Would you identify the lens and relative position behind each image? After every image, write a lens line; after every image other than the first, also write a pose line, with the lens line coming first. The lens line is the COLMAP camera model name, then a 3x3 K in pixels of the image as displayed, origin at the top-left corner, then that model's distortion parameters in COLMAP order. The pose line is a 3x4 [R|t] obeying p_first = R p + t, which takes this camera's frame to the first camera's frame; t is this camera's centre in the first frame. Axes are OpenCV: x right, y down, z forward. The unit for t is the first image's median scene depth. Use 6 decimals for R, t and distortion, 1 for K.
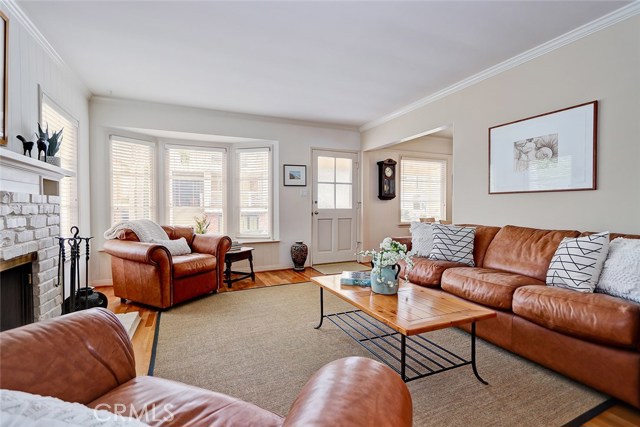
lens RADIAL K [[300.2, 0, 322.5], [0, 300.2, 210.3], [0, 0, 1]] dist [0.002089, -0.001035]
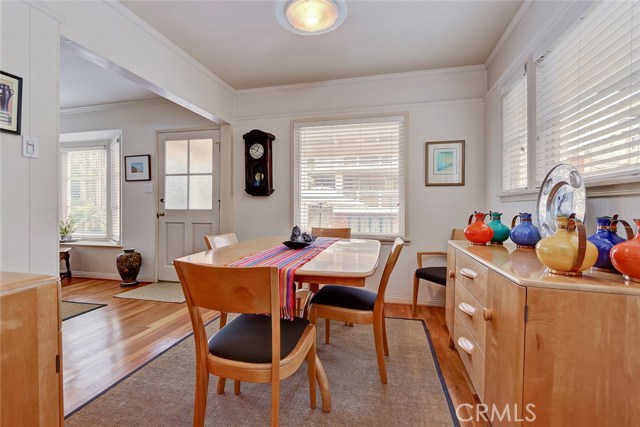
lens RADIAL K [[300.2, 0, 320.5], [0, 300.2, 212.9], [0, 0, 1]] dist [0.002089, -0.001035]
pose [[0.784704, 0.013906, -0.619715, 0.760270], [-0.009564, 0.999901, 0.010327, -0.006863], [0.619797, -0.002176, 0.784759, 0.626542]]
